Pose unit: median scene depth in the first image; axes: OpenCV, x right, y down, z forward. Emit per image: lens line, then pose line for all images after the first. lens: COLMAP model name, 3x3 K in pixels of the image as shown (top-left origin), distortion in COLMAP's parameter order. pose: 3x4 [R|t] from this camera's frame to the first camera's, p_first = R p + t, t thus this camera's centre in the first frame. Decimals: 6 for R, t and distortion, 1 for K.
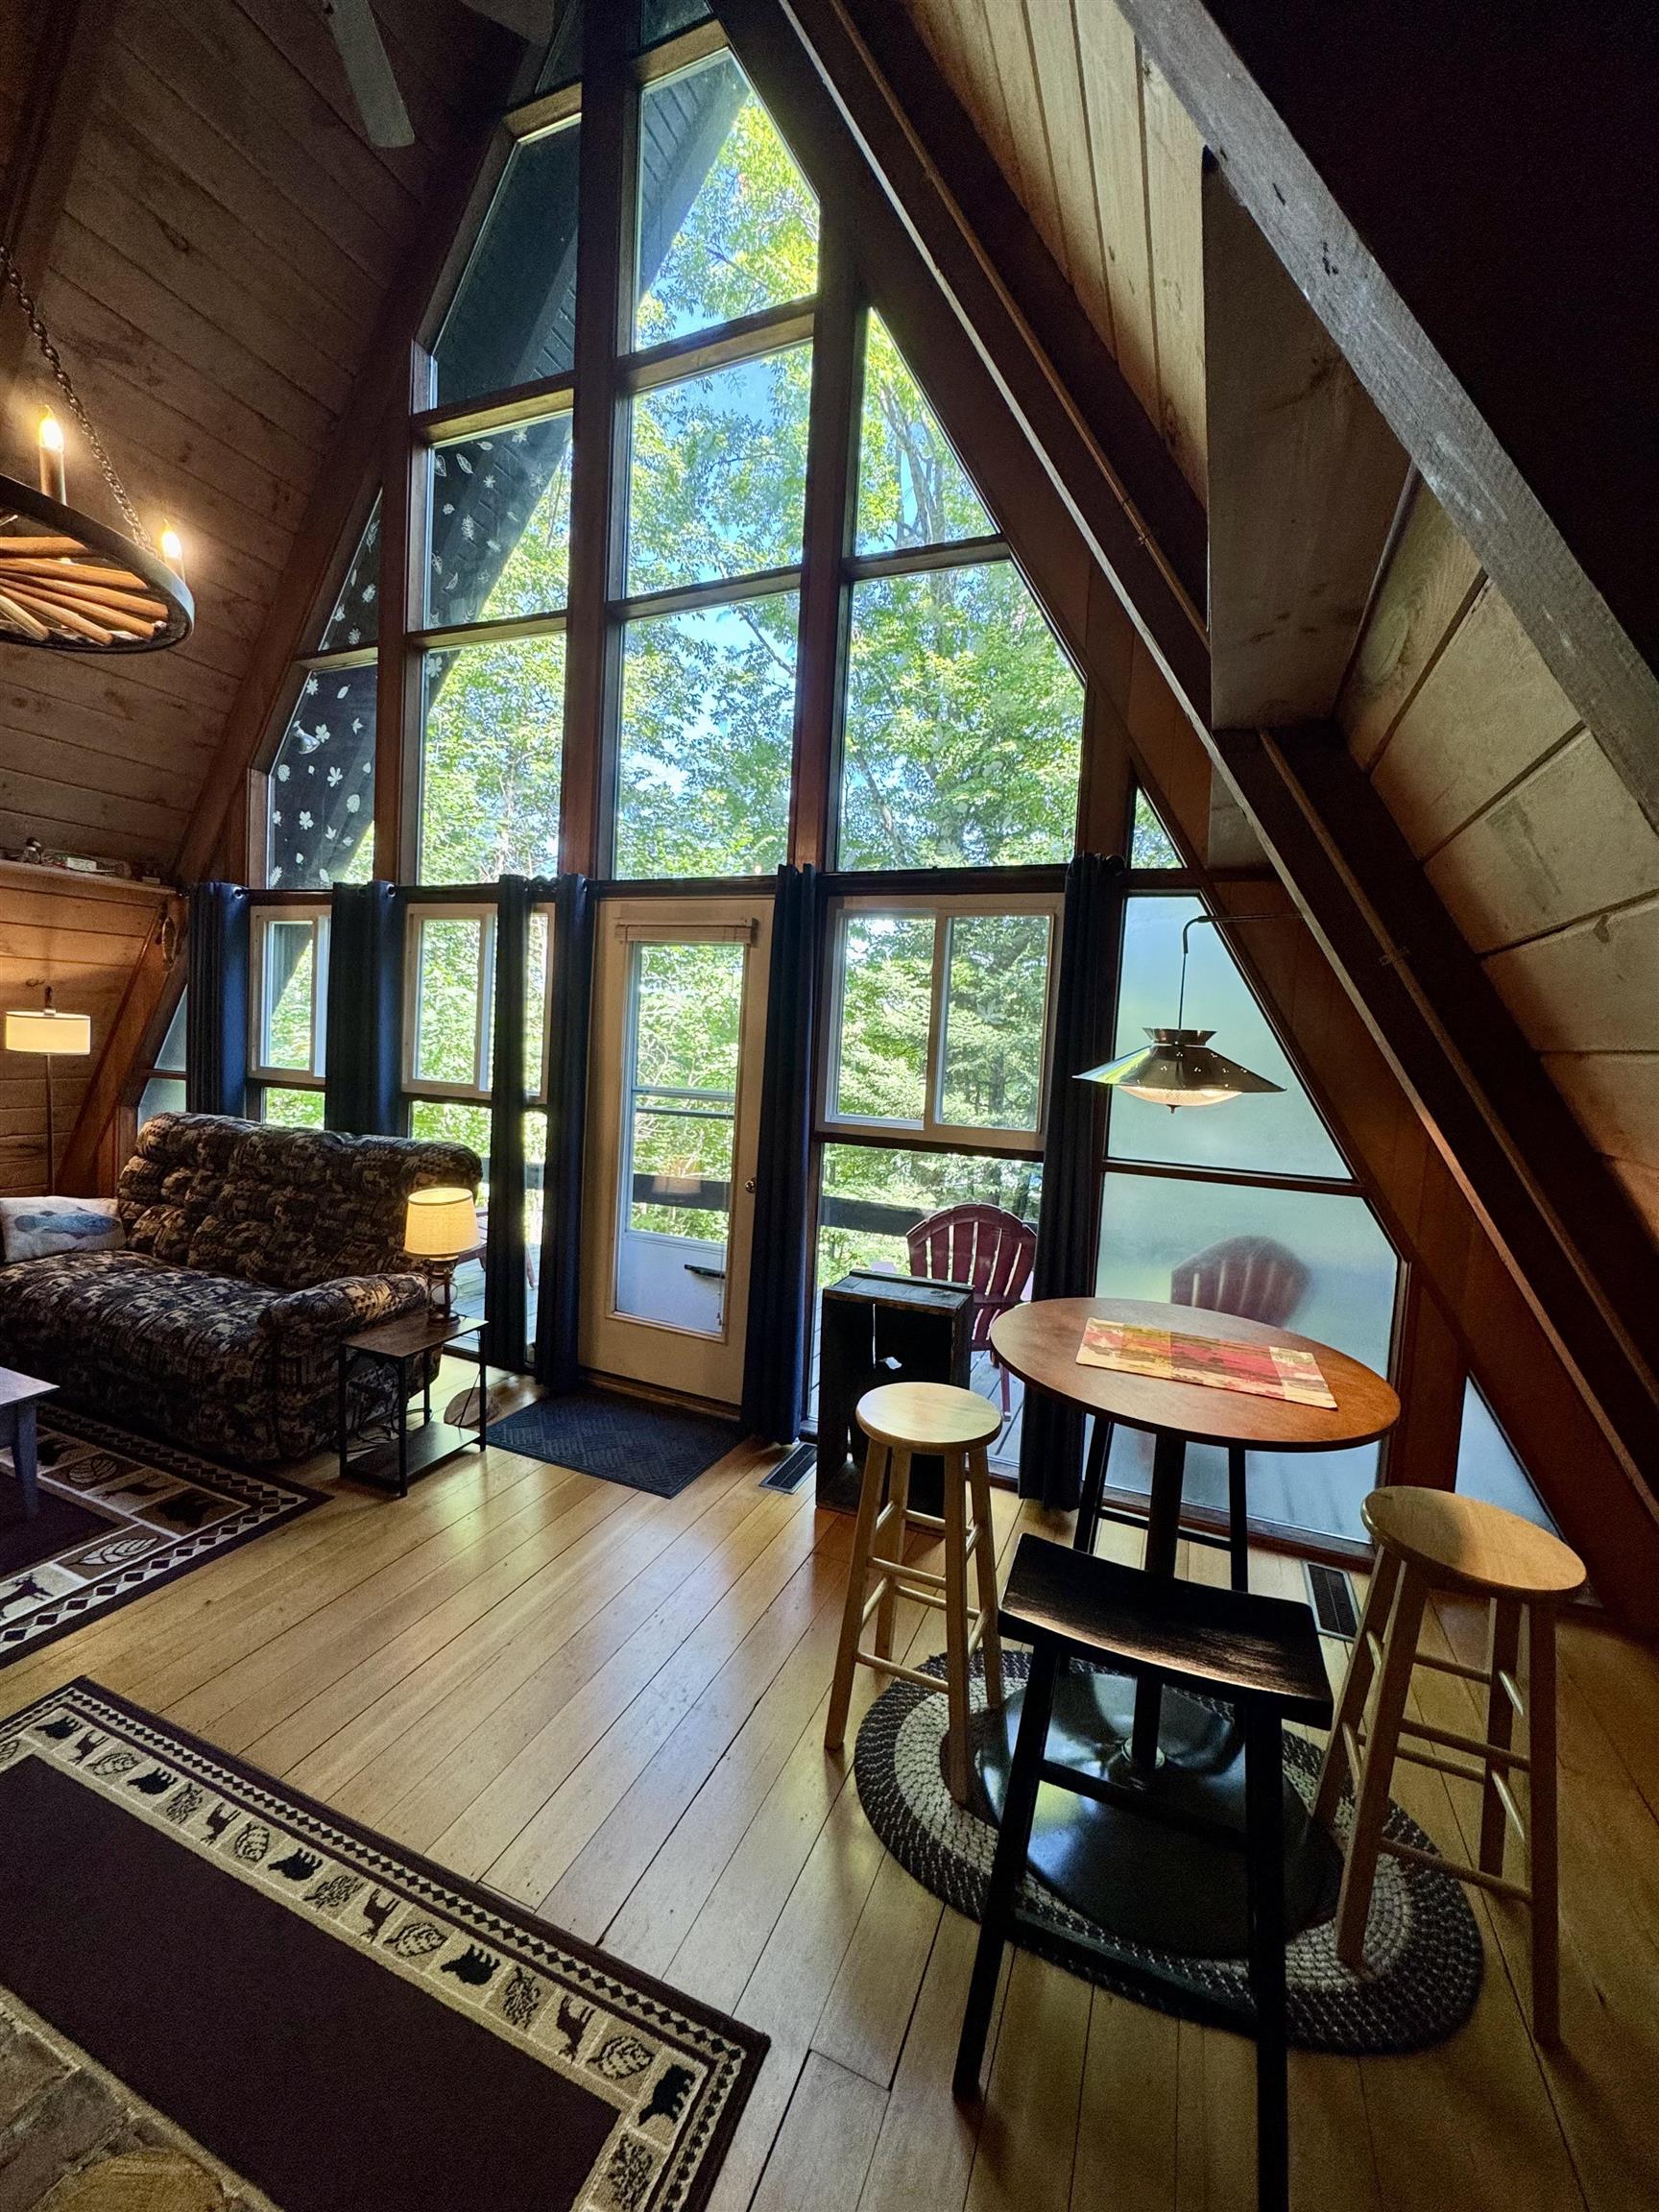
lens RADIAL K [[879.1, 0, 831.2], [0, 879.1, 1094.8], [0, 0, 1]] dist [-0.002416, 0.000808]
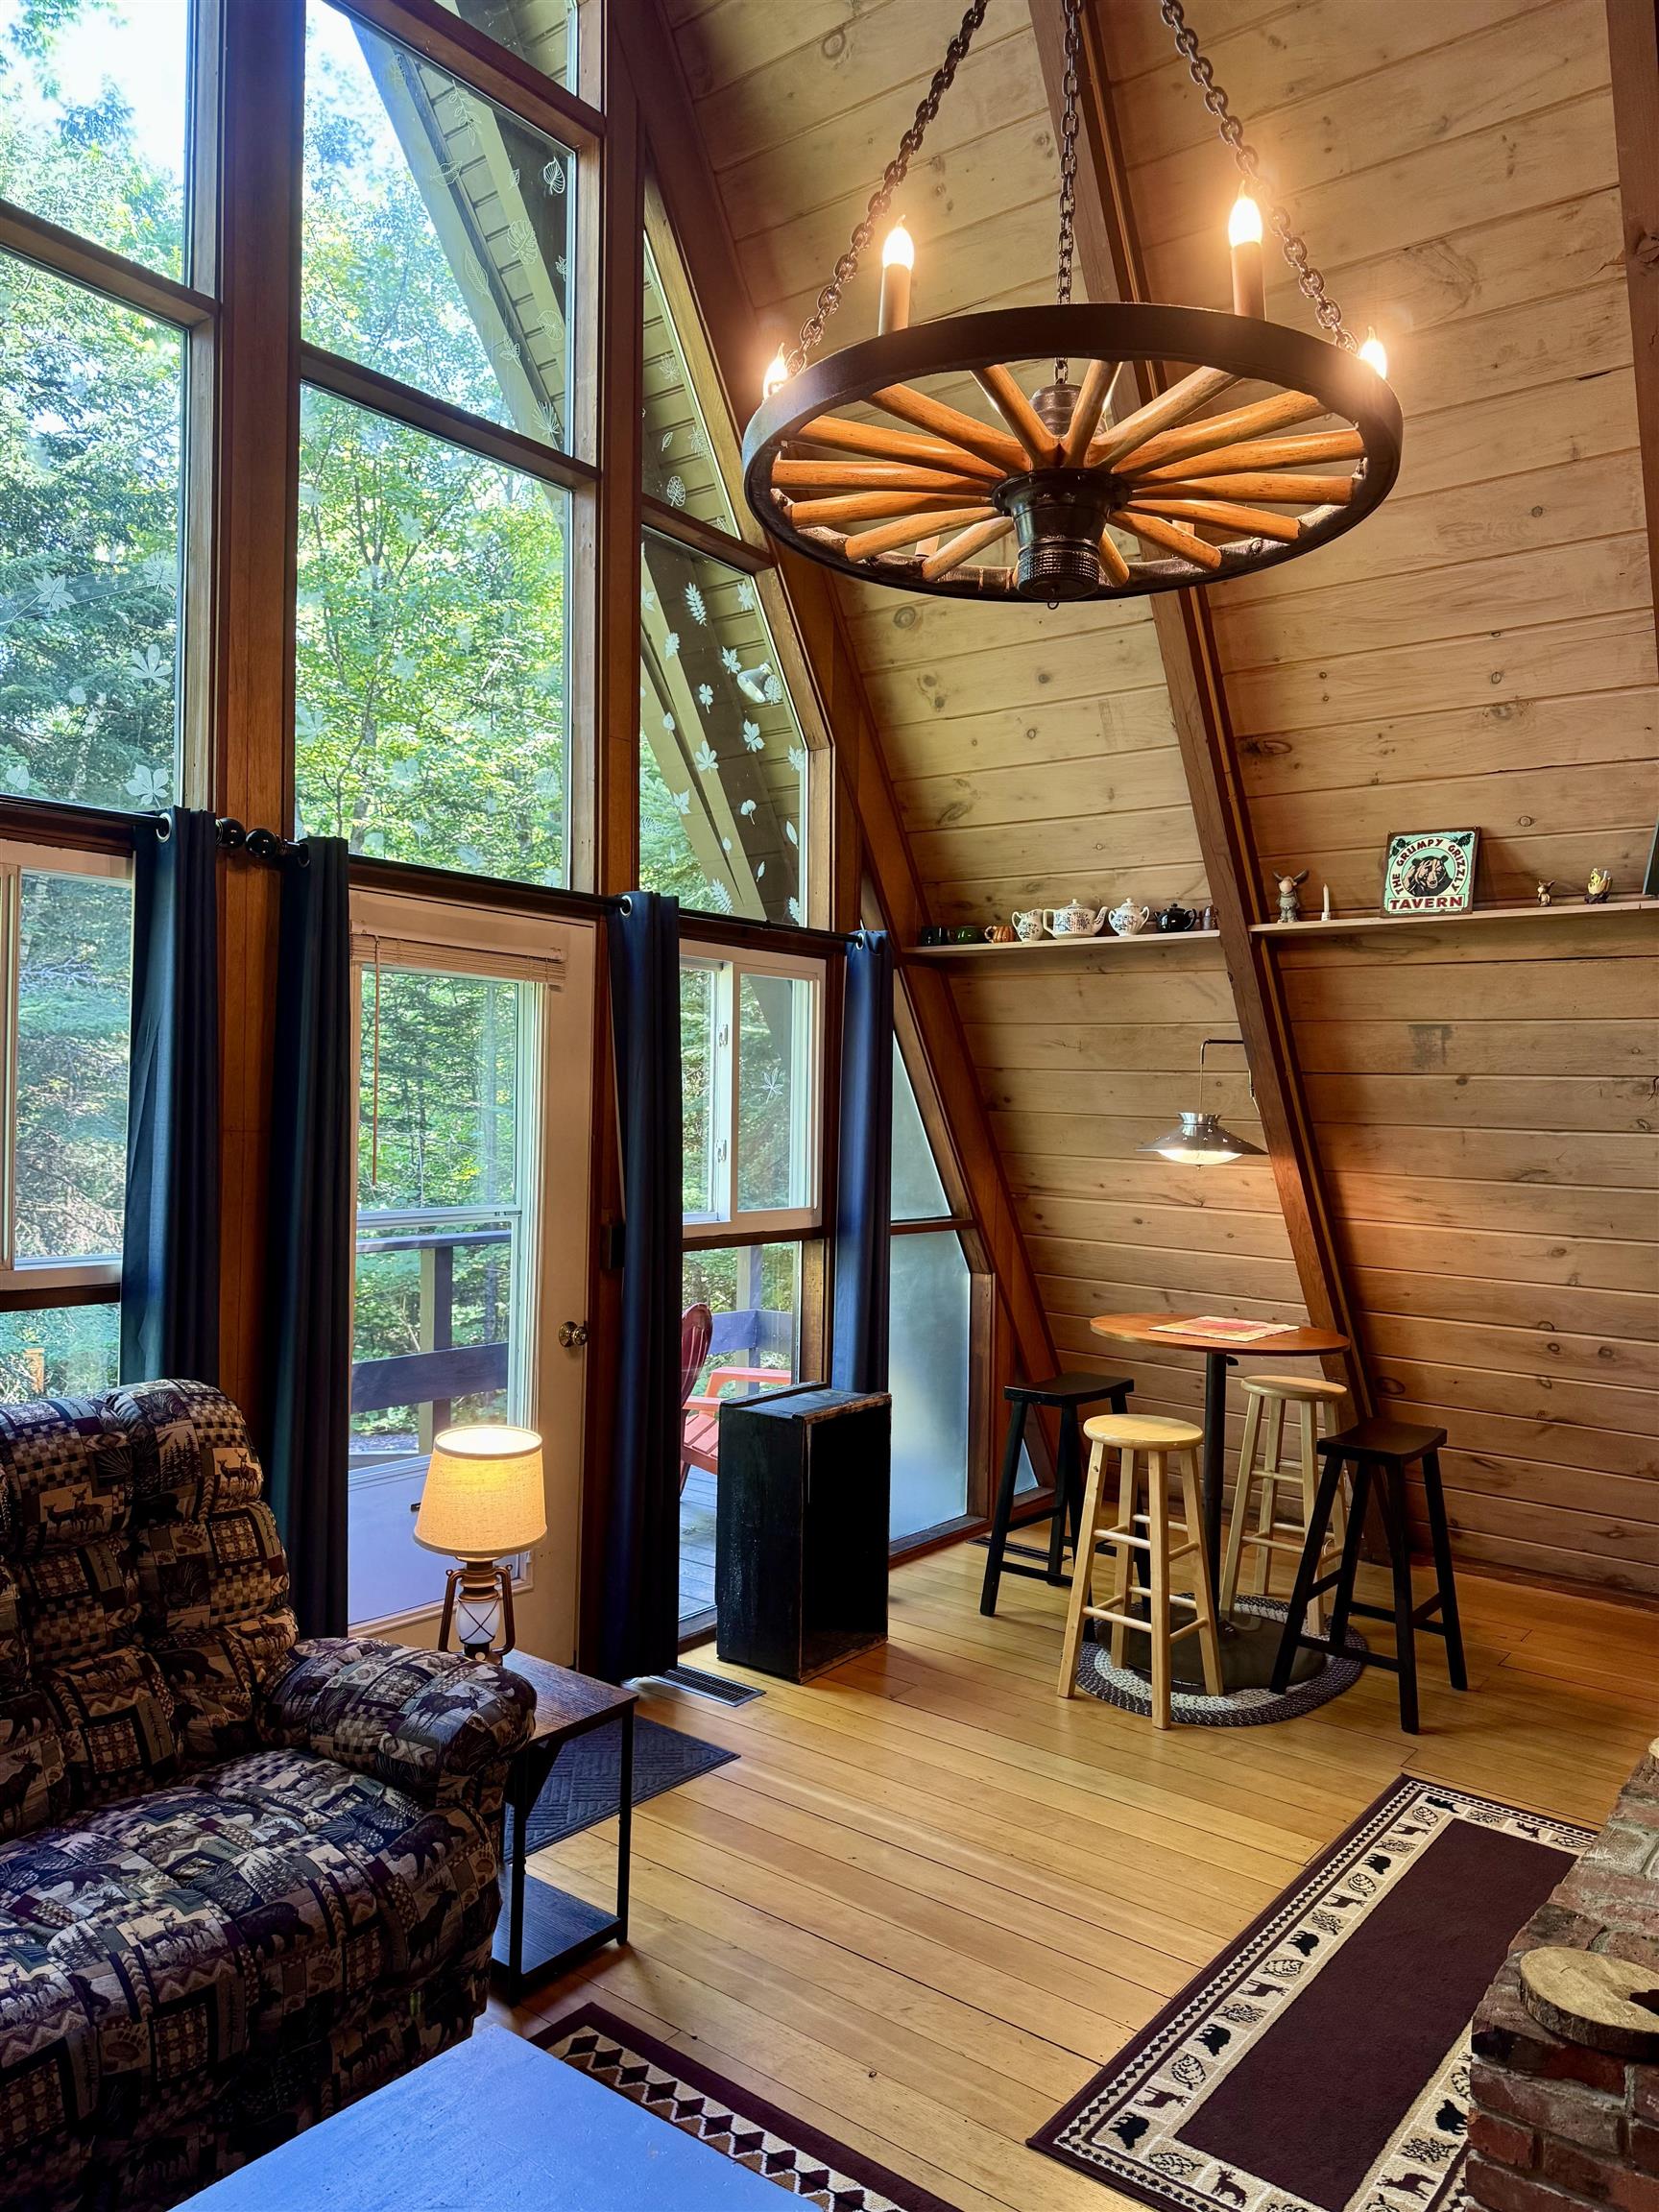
lens RADIAL K [[1548.5, 0, 833.2], [0, 1548.5, 1108.3], [0, 0, 1]] dist [0.065476, -0.081865]
pose [[0.268606, -0.044543, 0.962220, -1.302389], [0.049742, 0.998239, 0.032324, -0.113911], [-0.961965, 0.039180, 0.270349, 0.508519]]
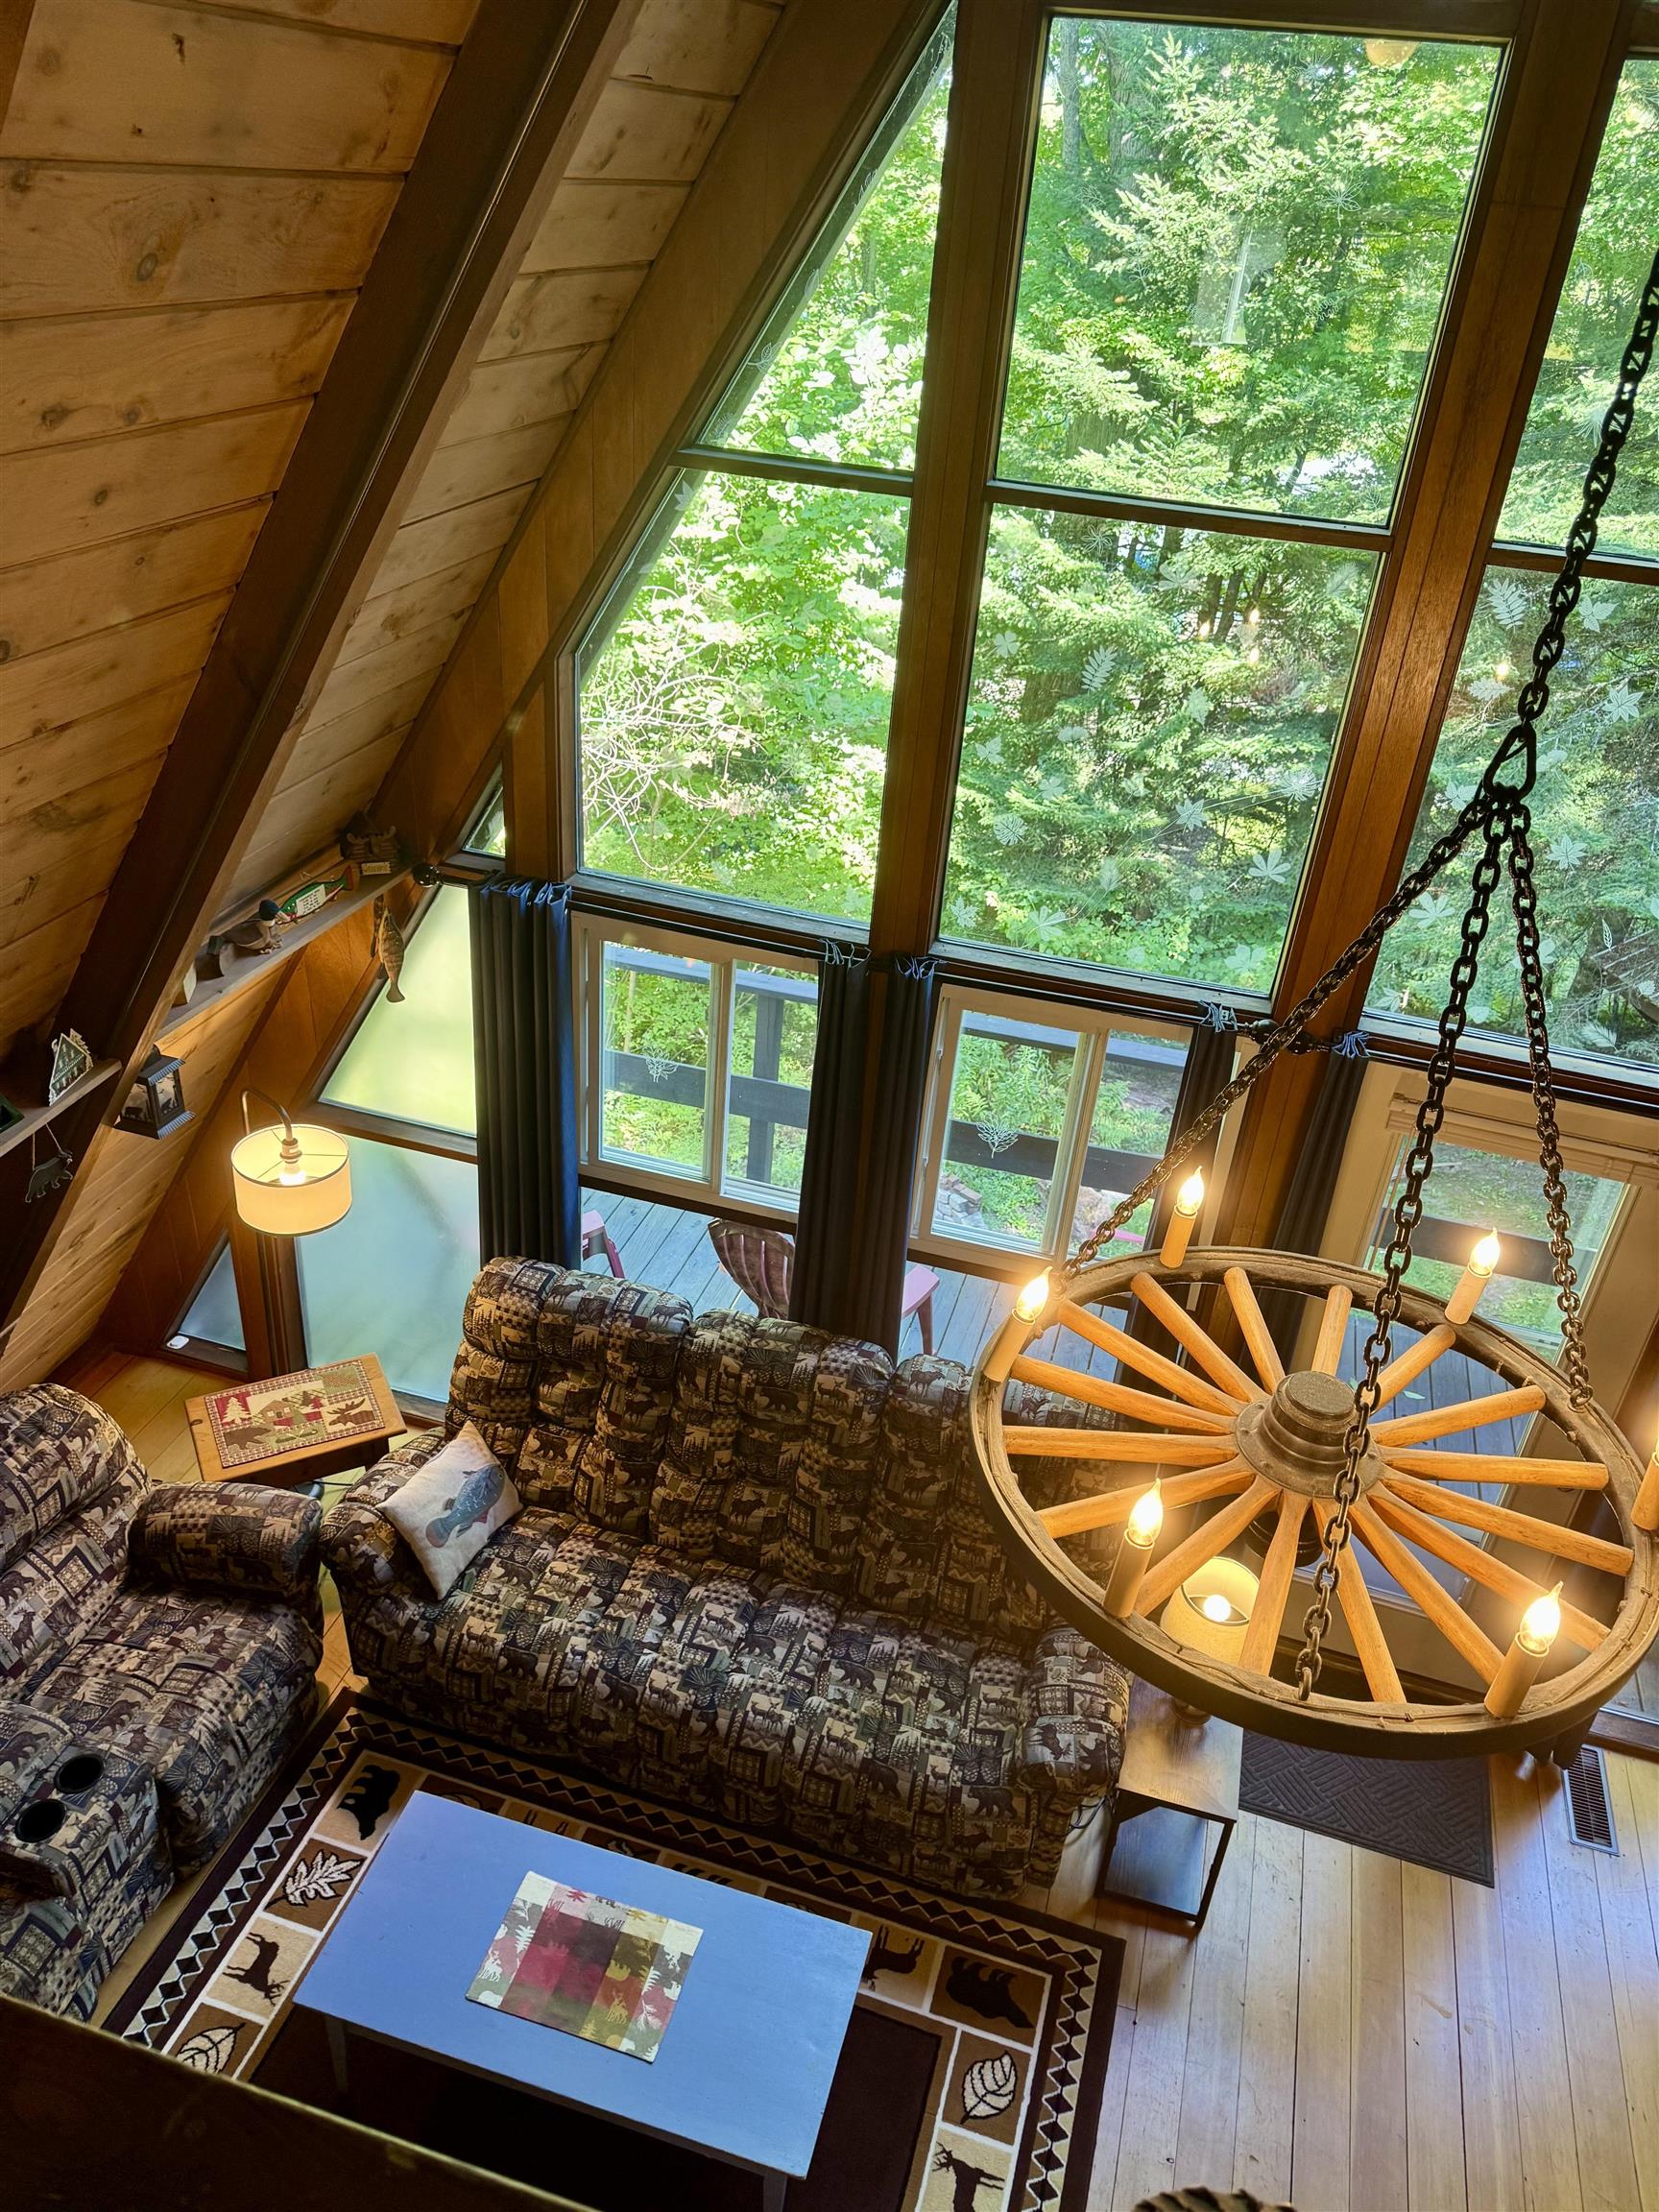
lens RADIAL K [[1548.5, 0, 830.6], [0, 1548.5, 1121.6], [0, 0, 1]] dist [0.065476, -0.081865]
pose [[0.994199, -0.034344, 0.101927, -0.861389], [-0.017147, 0.884921, 0.465426, -0.790359], [-0.106182, -0.464474, 0.879198, 0.097888]]
